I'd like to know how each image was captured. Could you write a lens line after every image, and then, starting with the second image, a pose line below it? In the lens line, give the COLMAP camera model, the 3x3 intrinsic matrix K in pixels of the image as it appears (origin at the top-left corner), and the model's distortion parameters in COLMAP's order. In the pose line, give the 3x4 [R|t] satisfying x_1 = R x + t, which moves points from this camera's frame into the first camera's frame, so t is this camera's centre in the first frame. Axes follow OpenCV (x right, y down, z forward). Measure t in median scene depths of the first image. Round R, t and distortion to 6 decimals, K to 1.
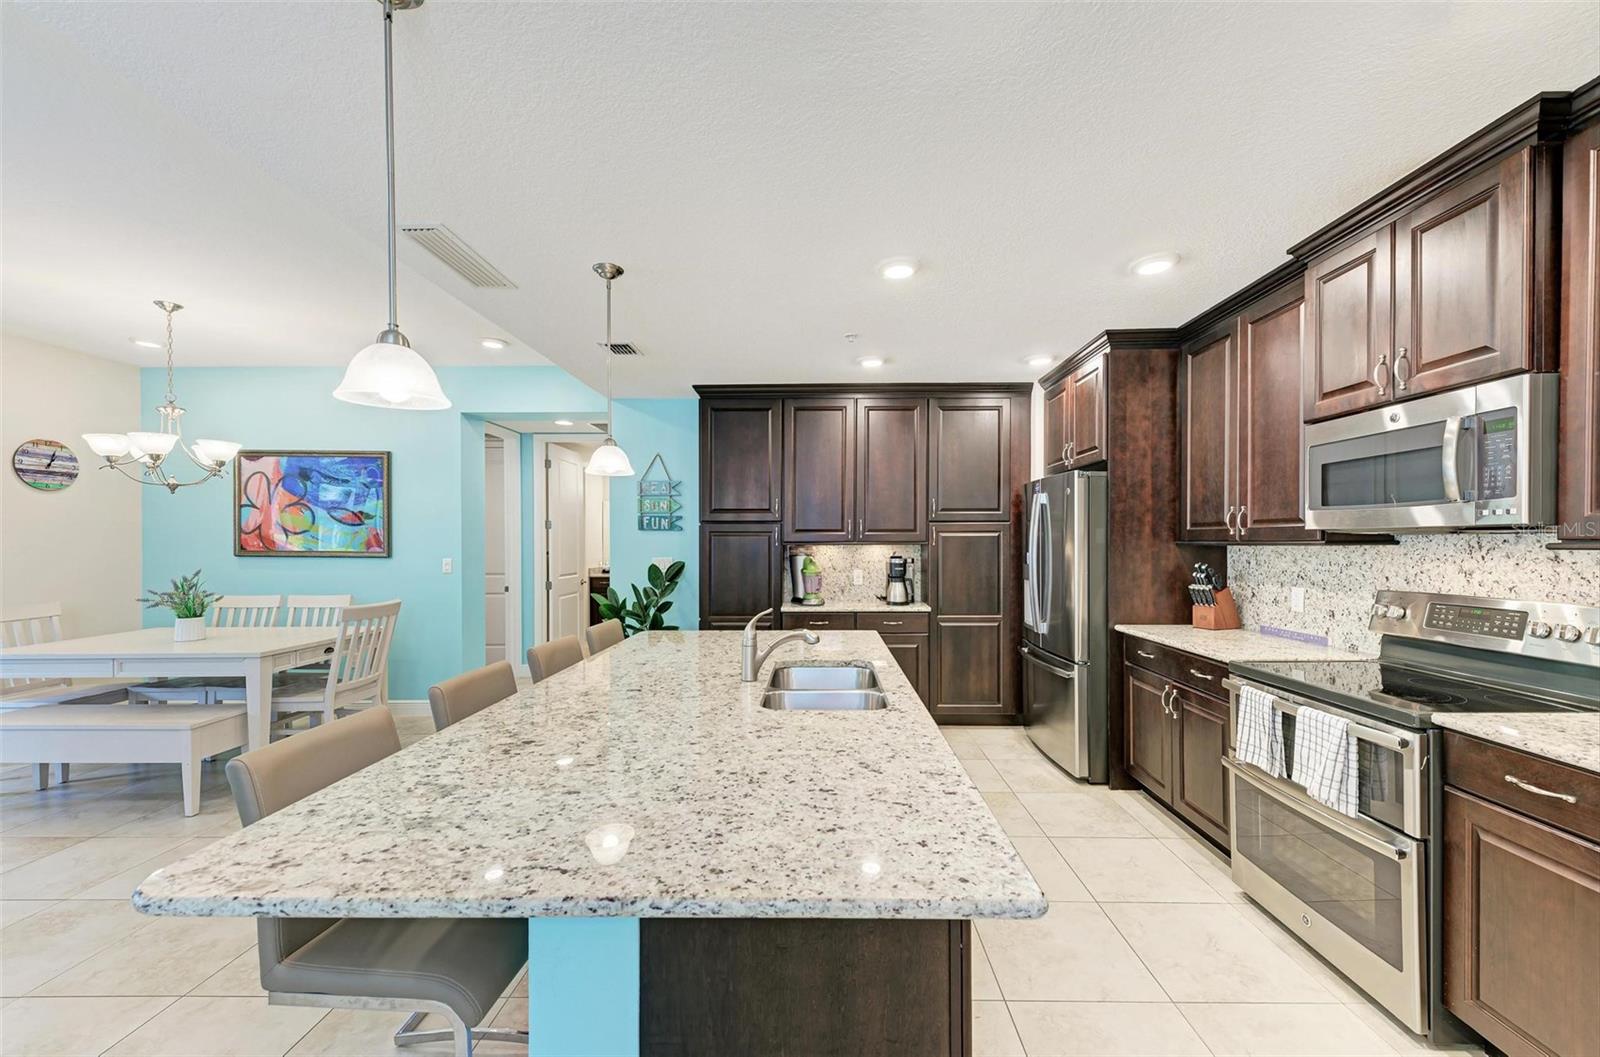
lens RADIAL K [[602.6, 0, 825.1], [0, 602.6, 546.2], [0, 0, 1]] dist [0.017625, -0.005511]
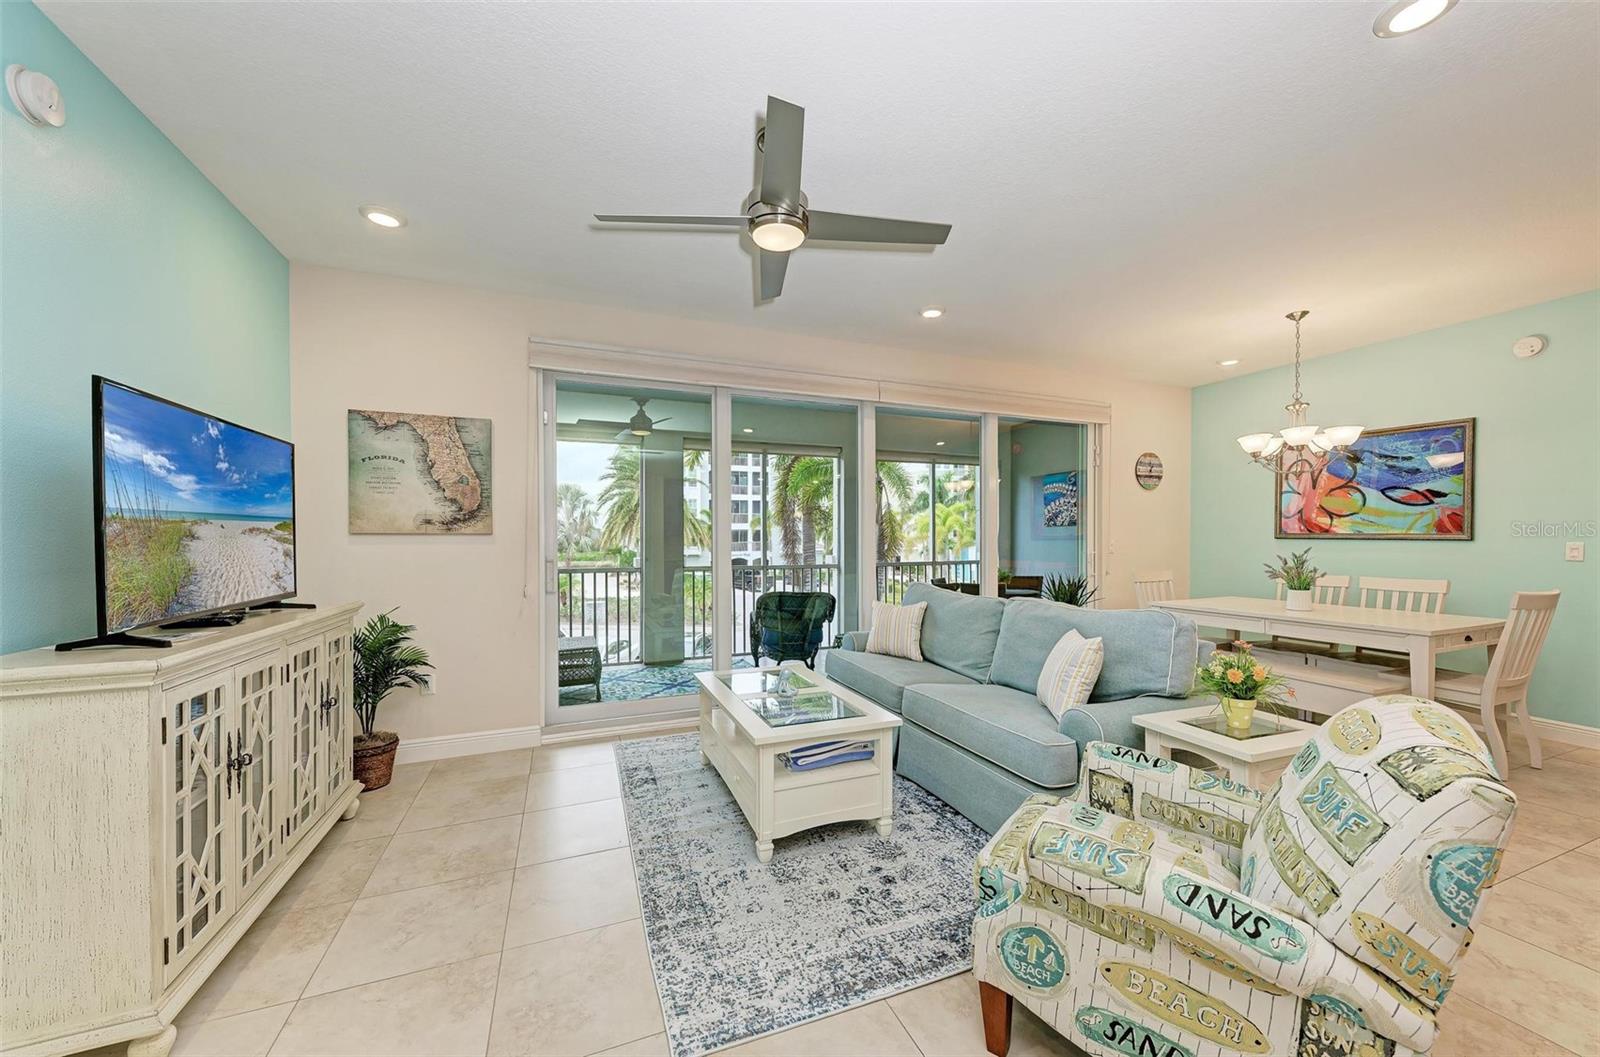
lens RADIAL K [[587.0, 0, 808.6], [0, 587.0, 545.0], [0, 0, 1]] dist [0.020167, -0.000188]
pose [[0.390145, 0.010580, -0.920693, -0.419670], [-0.004316, 0.999944, 0.009662, 0.029832], [0.920743, 0.000204, 0.390169, -0.288842]]
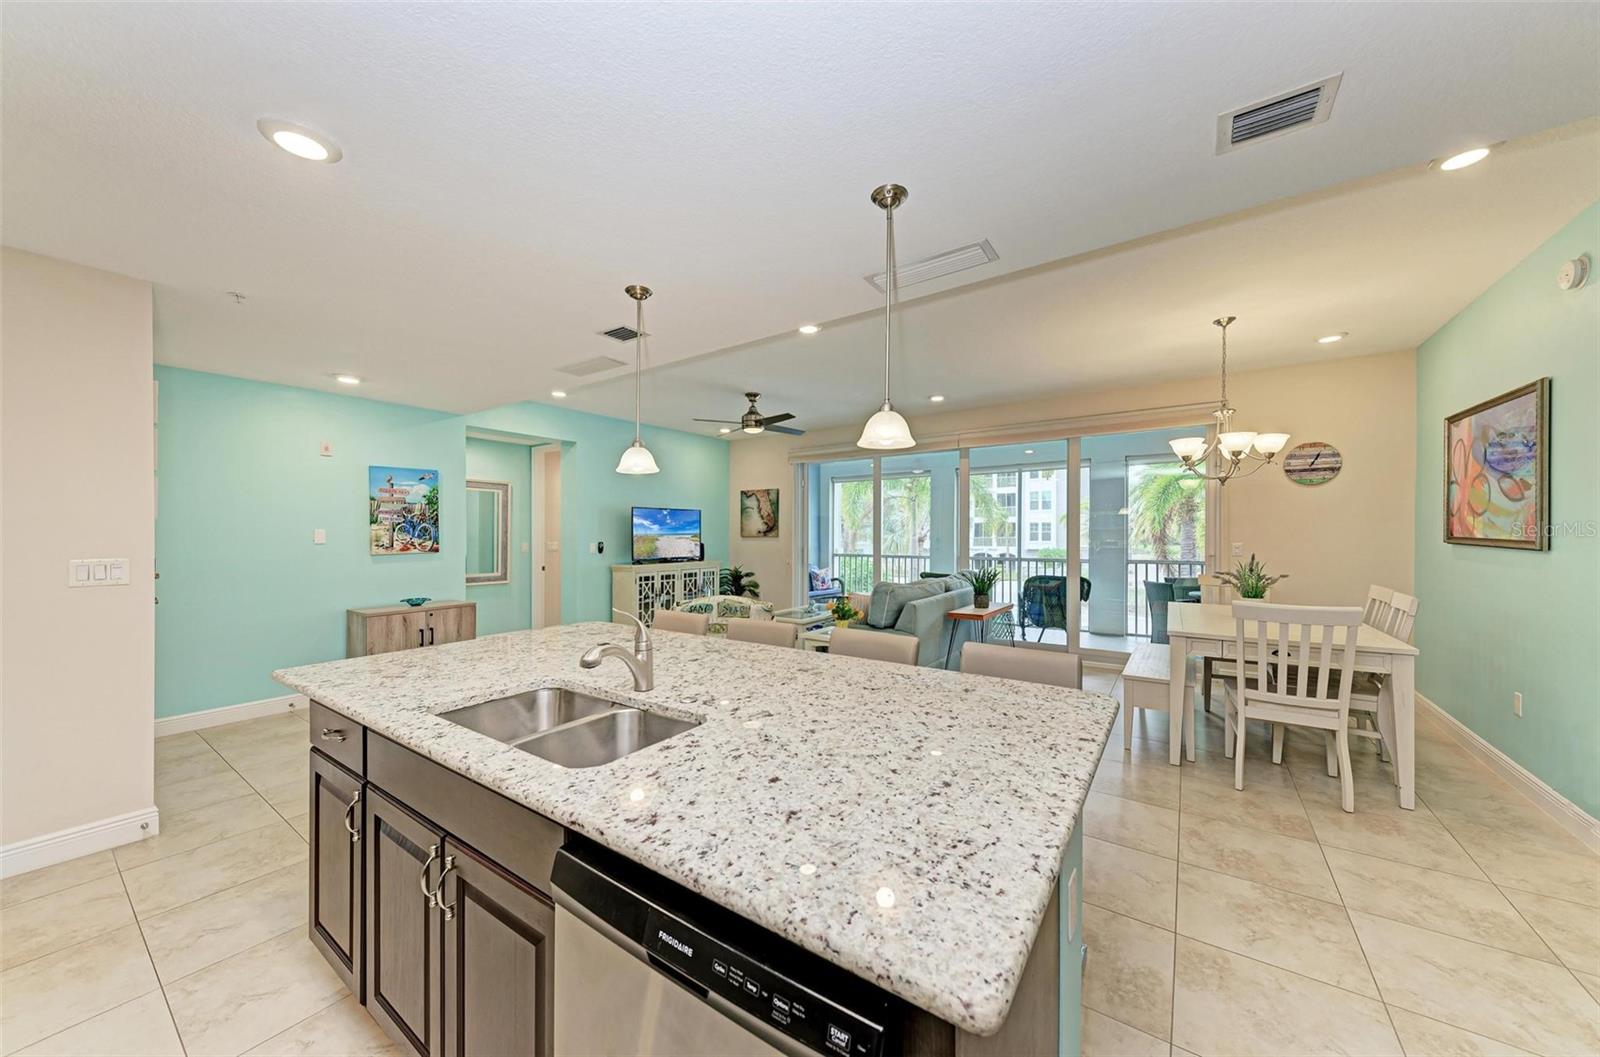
lens RADIAL K [[565.3, 0, 800.9], [0, 565.3, 530.0], [0, 0, 1]] dist [0.010985, -0.002826]
pose [[-0.572130, 0.000069, -0.820163, 0.252388], [0.000661, 1.000000, -0.000376, -0.003949], [0.820163, -0.000757, -0.572129, 1.003236]]
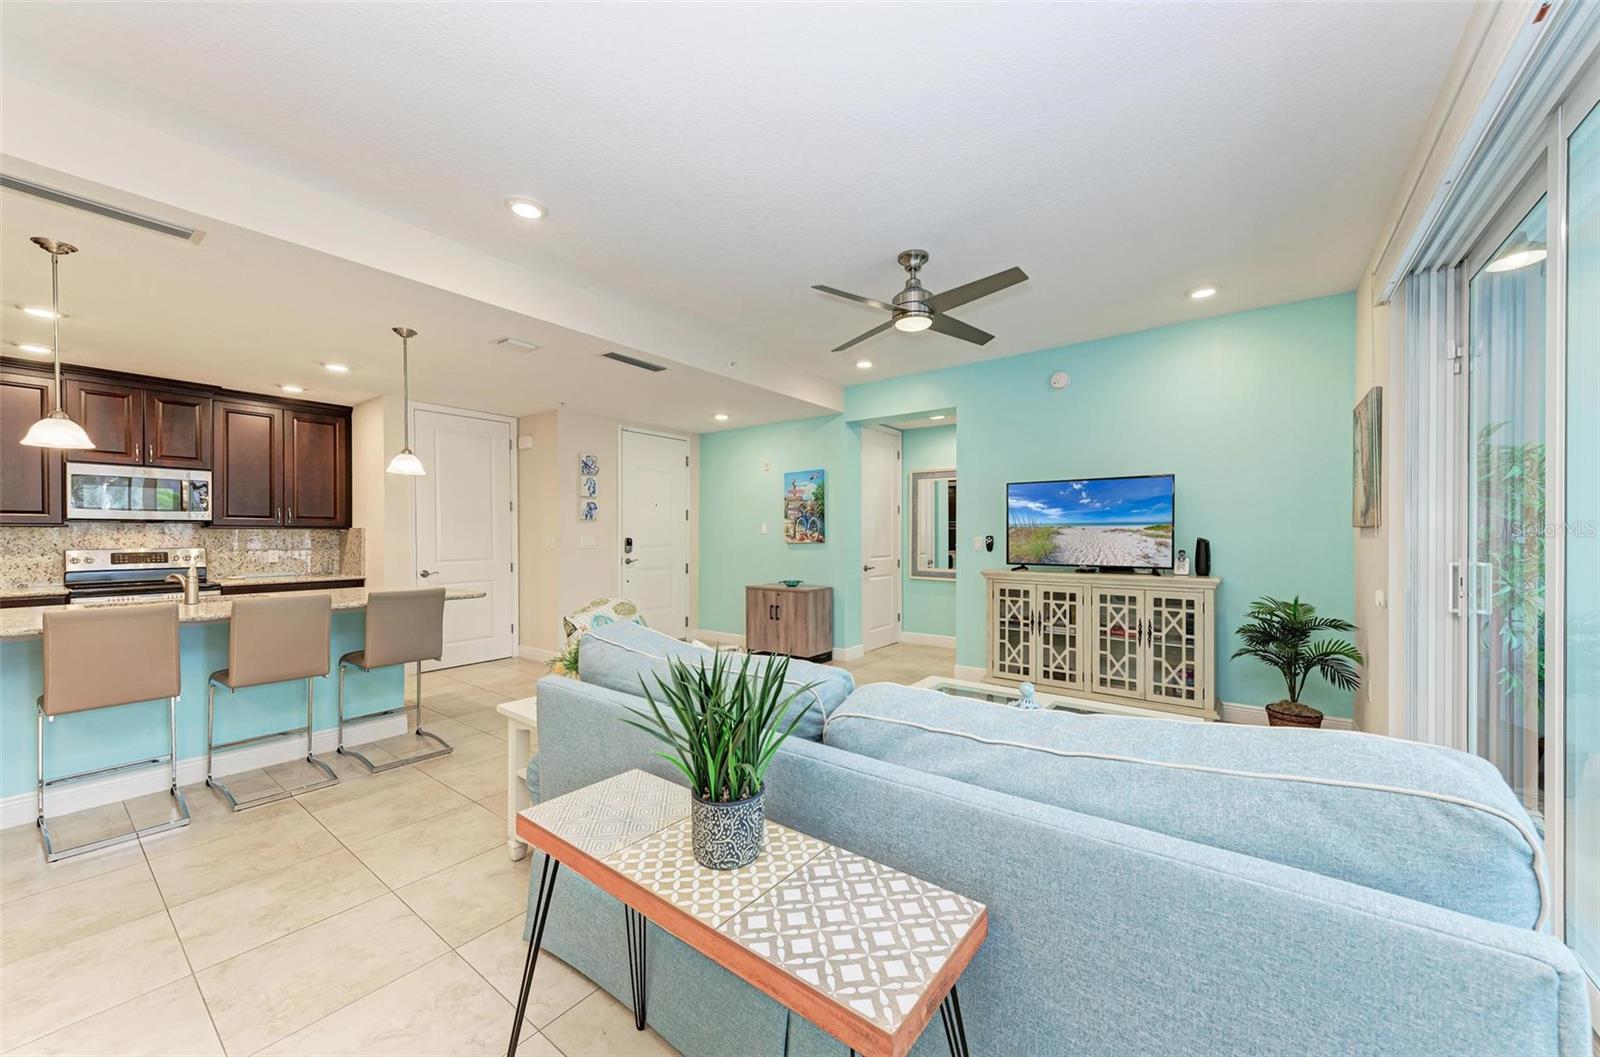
lens RADIAL K [[565.3, 0, 797.8], [0, 565.3, 547.3], [0, 0, 1]] dist [0.010985, -0.002826]
pose [[-0.802108, -0.009092, 0.597110, -1.407018], [0.008107, 0.999626, 0.026110, 0.023400], [-0.597124, 0.025784, -0.801734, 0.752889]]
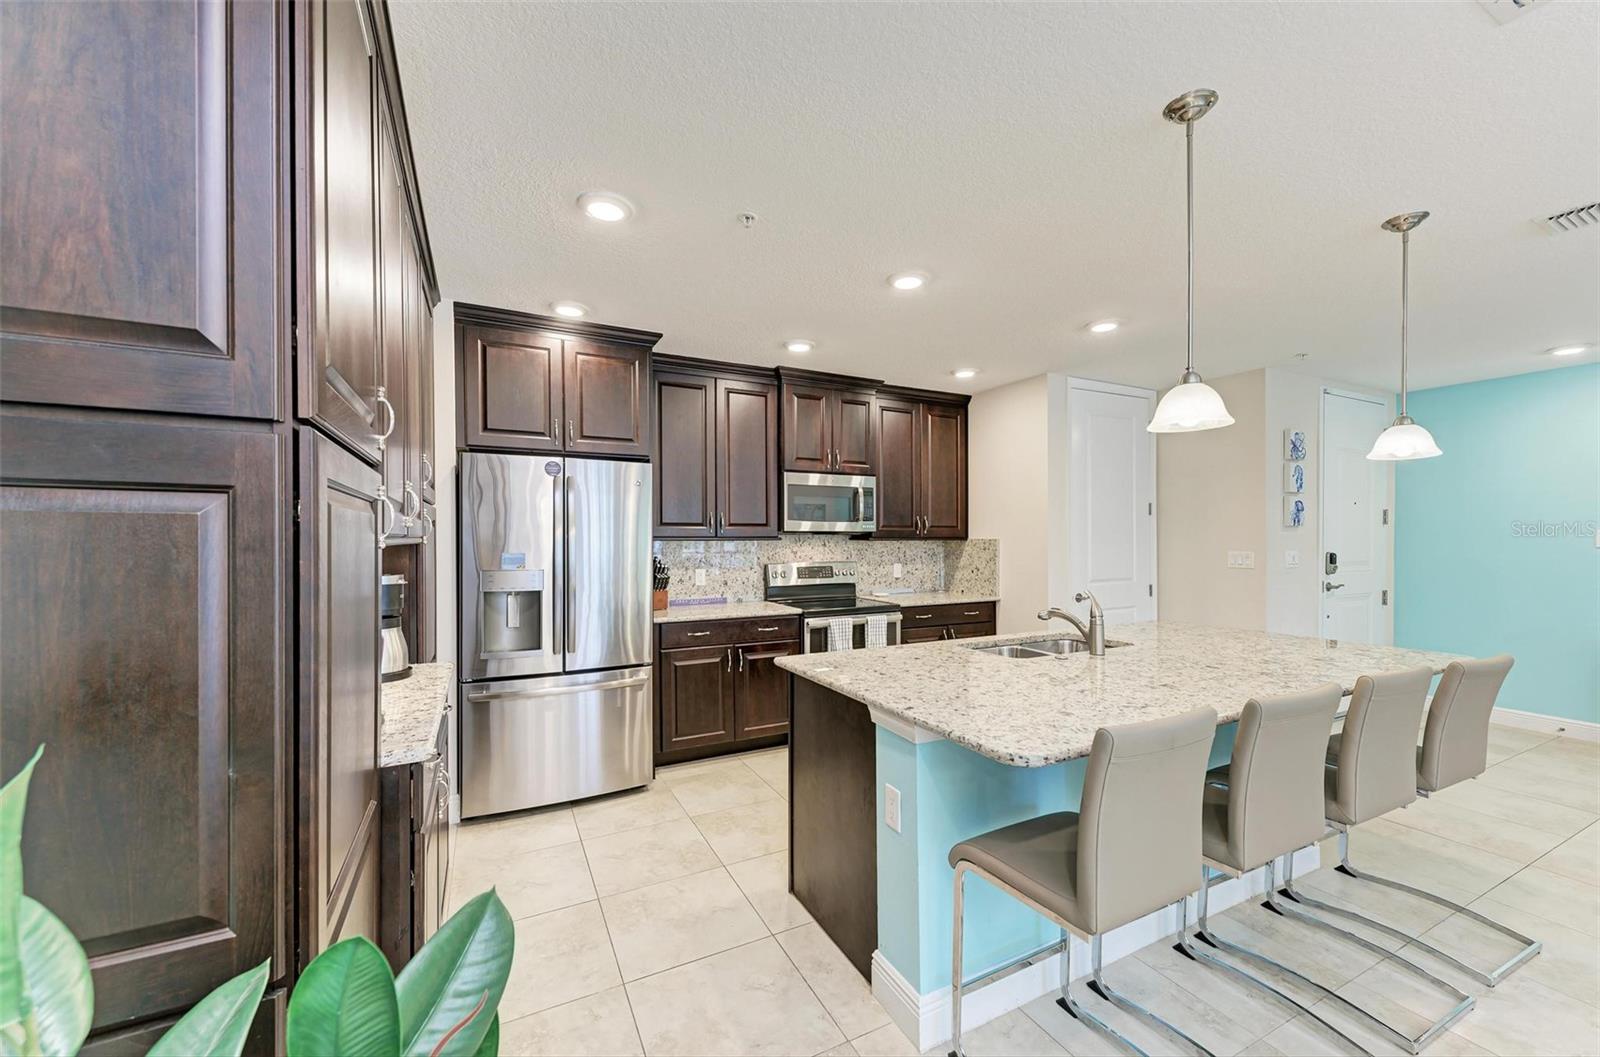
lens RADIAL K [[602.6, 0, 797.1], [0, 602.6, 539.7], [0, 0, 1]] dist [0.017625, -0.005511]
pose [[-0.444497, 0.000190, 0.895780, -0.564001], [0.009461, 0.999945, 0.004483, -0.007435], [-0.895730, 0.010467, -0.444475, 1.244324]]
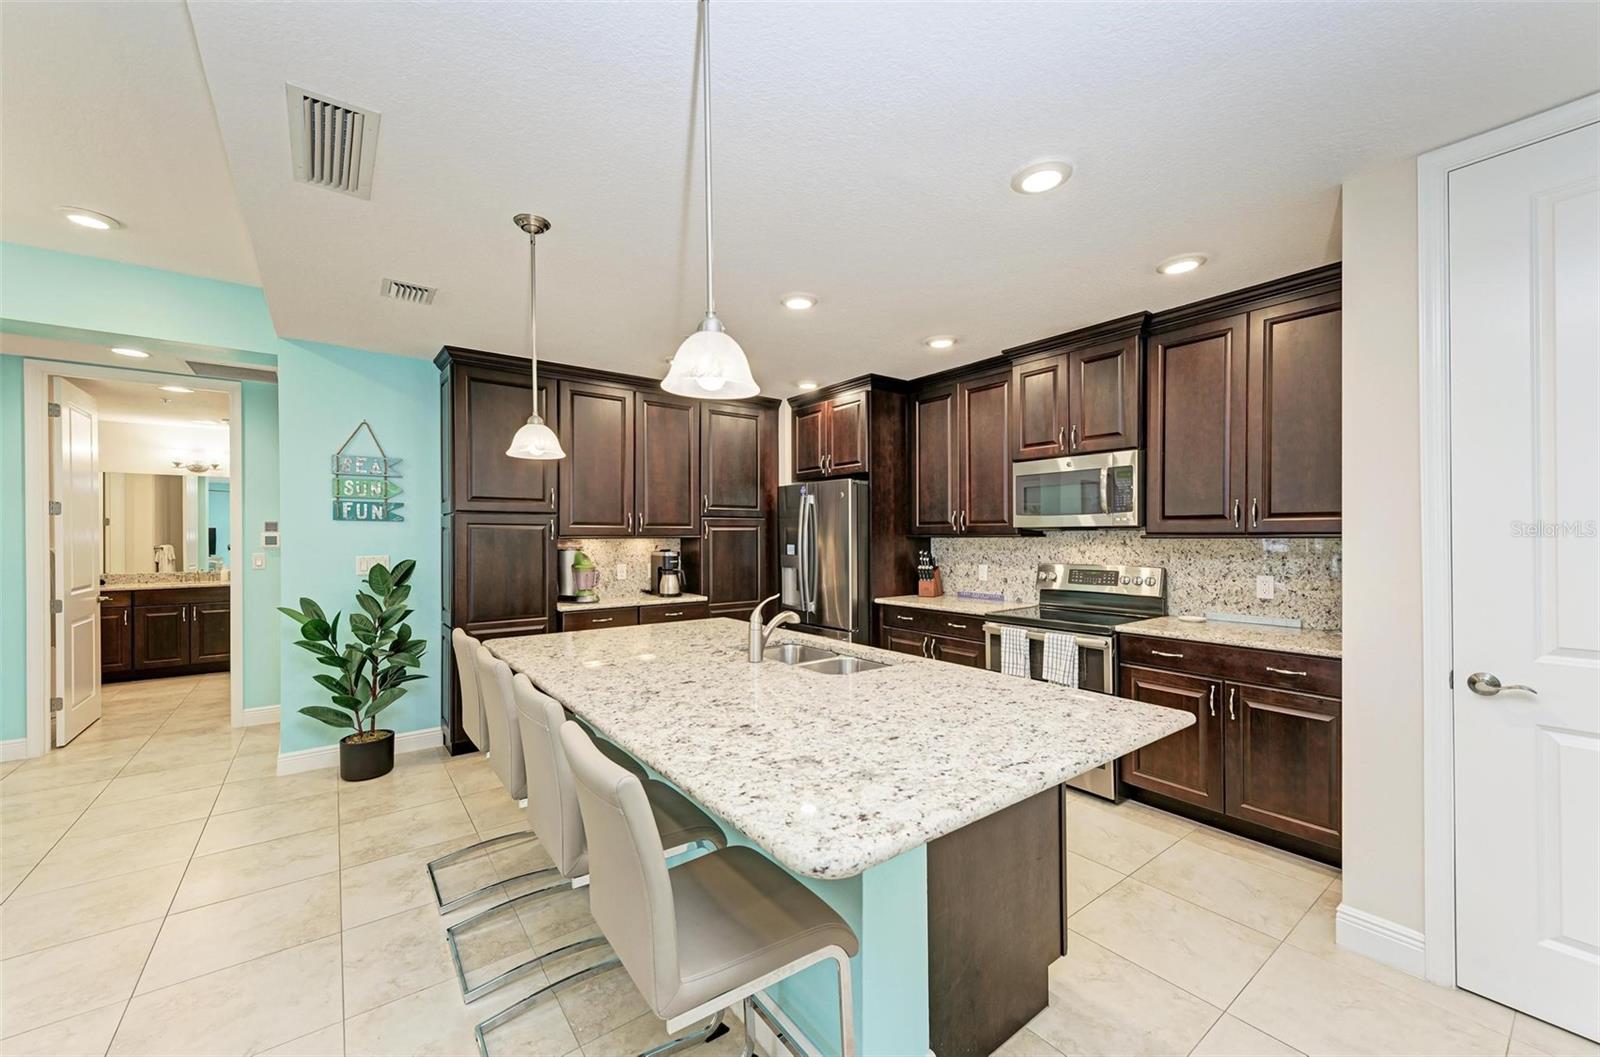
lens RADIAL K [[602.6, 0, 815.2], [0, 602.6, 538.9], [0, 0, 1]] dist [0.017625, -0.005511]
pose [[0.788216, -0.002433, 0.615393, -0.431389], [0.005226, 0.999983, -0.002739, 0.003282], [-0.615376, 0.005375, 0.788215, 0.047077]]
